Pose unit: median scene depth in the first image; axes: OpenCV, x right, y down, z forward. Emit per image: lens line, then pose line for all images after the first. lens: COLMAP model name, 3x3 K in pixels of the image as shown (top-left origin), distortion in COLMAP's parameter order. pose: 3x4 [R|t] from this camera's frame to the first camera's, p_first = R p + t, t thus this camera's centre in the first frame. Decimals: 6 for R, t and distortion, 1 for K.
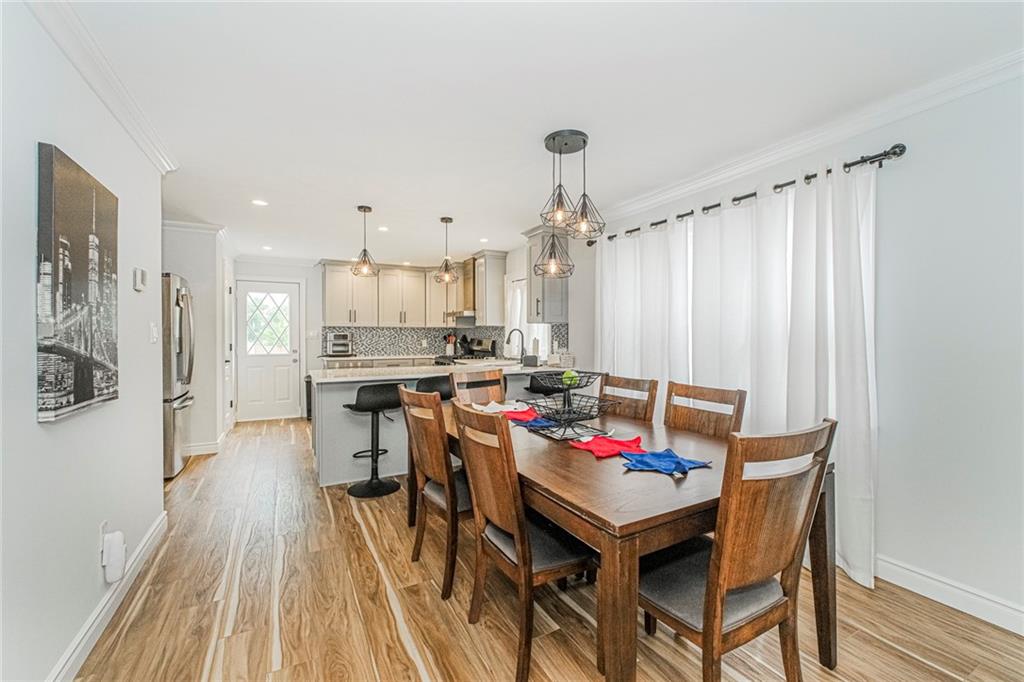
lens RADIAL K [[427.5, 0, 515.7], [0, 427.5, 338.6], [0, 0, 1]] dist [-0.001594, -0.000007]
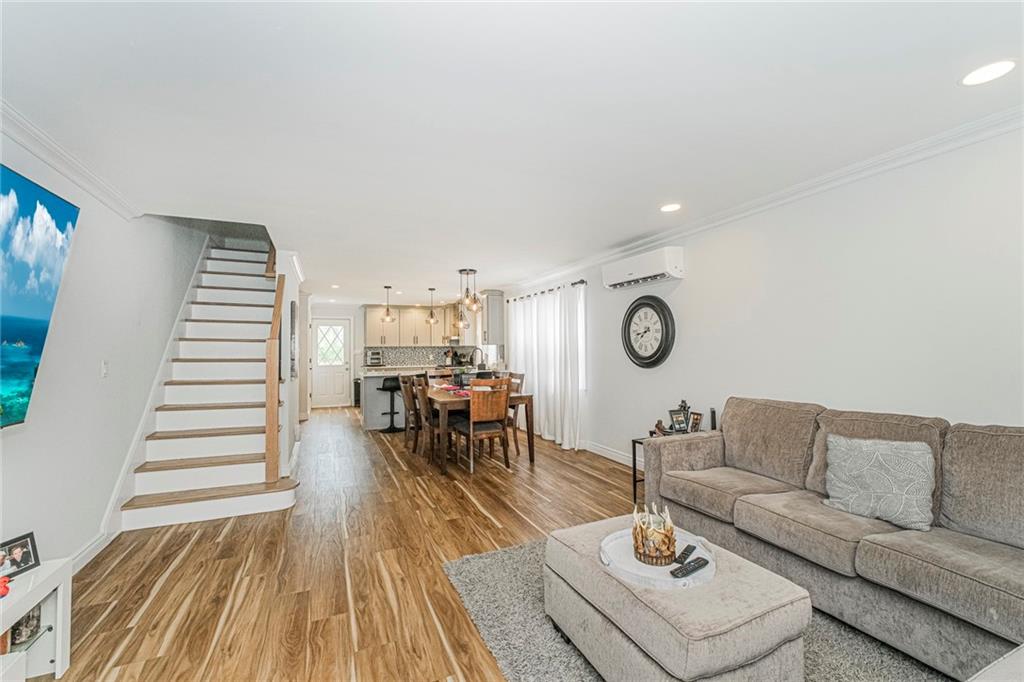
lens RADIAL K [[430.8, 0, 514.7], [0, 430.8, 336.6], [0, 0, 1]] dist [-0.000377, -0.000325]
pose [[0.996933, -0.014576, -0.076891, 0.269819], [0.011955, 0.999335, -0.034439, -0.007304], [0.077342, 0.033414, 0.996445, -0.653961]]
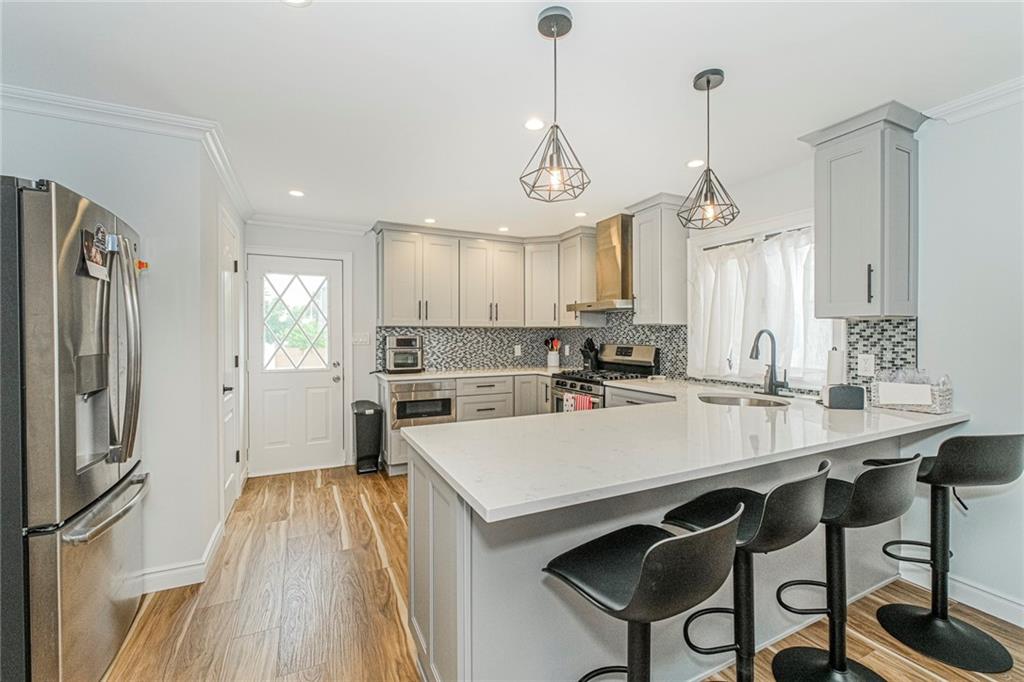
lens RADIAL K [[427.5, 0, 515.7], [0, 427.5, 338.6], [0, 0, 1]] dist [-0.001594, -0.000007]
pose [[0.999376, -0.001136, -0.035311, -0.279871], [0.001148, 0.999999, 0.000293, -0.012044], [0.035310, -0.000334, 0.999376, 0.456457]]
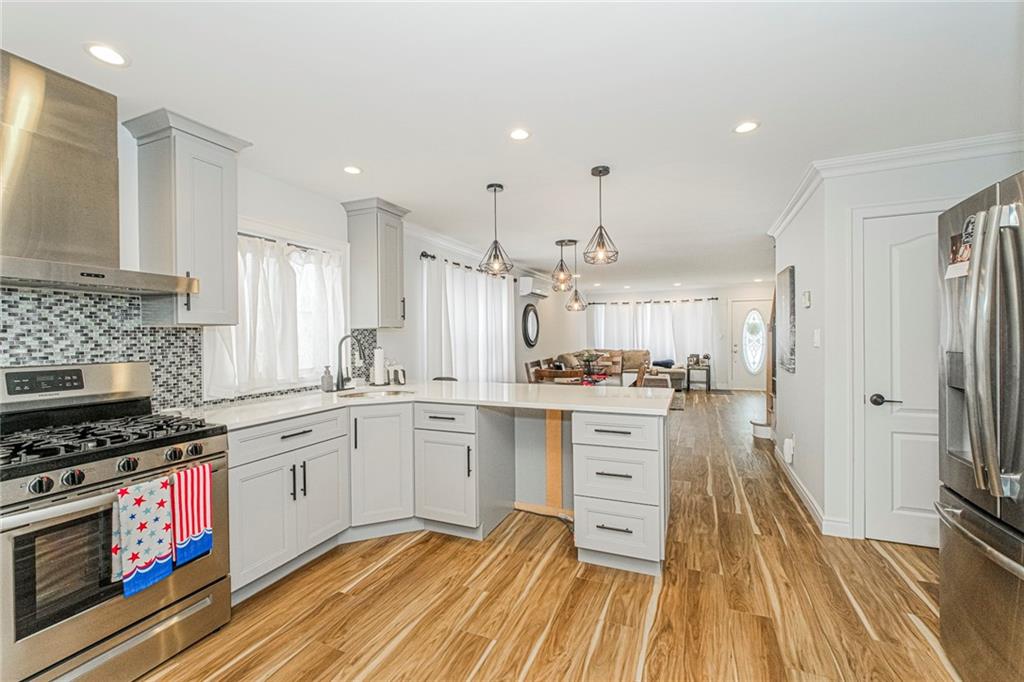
lens RADIAL K [[427.5, 0, 515.7], [0, 427.5, 338.6], [0, 0, 1]] dist [-0.001594, -0.000007]
pose [[-0.623875, 0.001043, 0.781523, -0.623237], [0.017214, 0.999775, 0.012408, -0.020609], [-0.781334, 0.021194, -0.623753, 1.175245]]
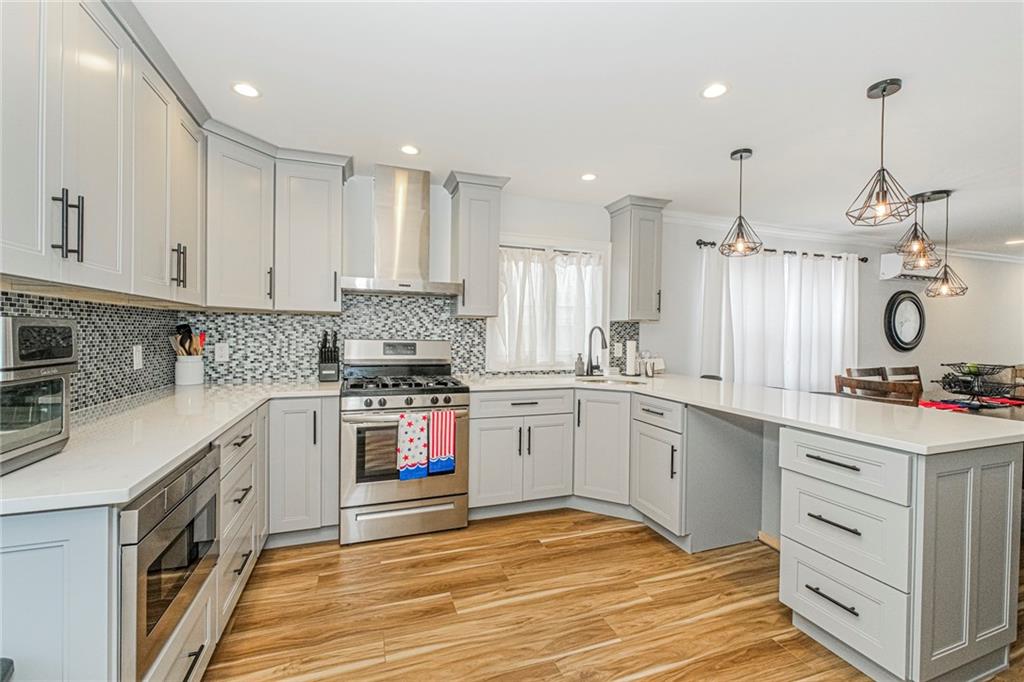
lens RADIAL K [[427.5, 0, 515.7], [0, 427.5, 338.6], [0, 0, 1]] dist [-0.001594, -0.000007]
pose [[0.148631, -0.009919, 0.988843, -0.683018], [-0.004954, 0.999930, 0.010775, -0.009654], [-0.988880, -0.006501, 0.148571, 1.005529]]
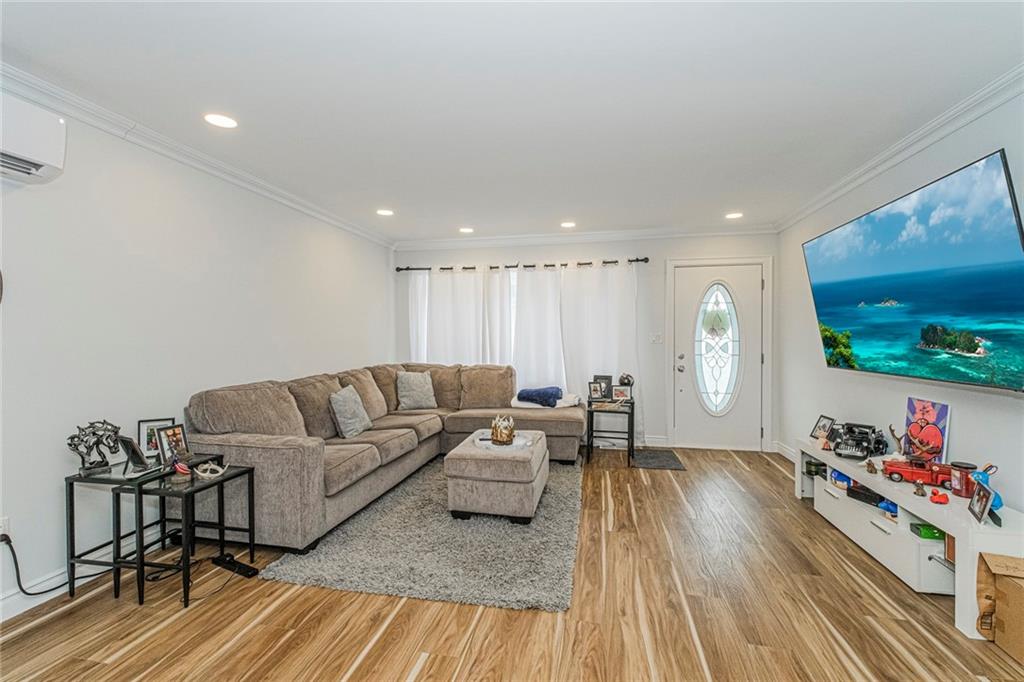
lens RADIAL K [[442.5, 0, 512.0], [0, 442.5, 341.0], [0, 0, 1]] dist [-0.015103, -0.000242]
pose [[-0.769682, -0.001082, 0.638426, -0.066948], [0.008684, 0.999888, 0.012164, 0.001532], [-0.638368, 0.014907, -0.769587, 0.181456]]
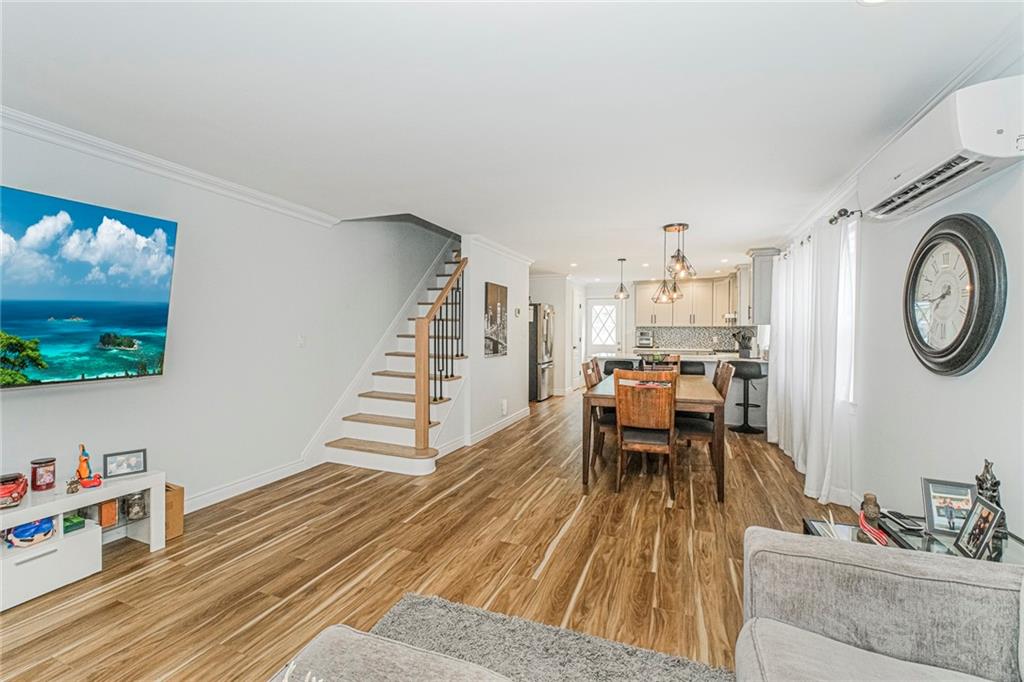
lens RADIAL K [[430.8, 0, 514.7], [0, 430.8, 336.6], [0, 0, 1]] dist [-0.000377, -0.000325]
pose [[0.644475, 0.012812, -0.764518, 0.517063], [-0.008890, 0.999918, 0.009263, -0.005914], [0.764574, 0.000827, 0.644536, -0.329108]]
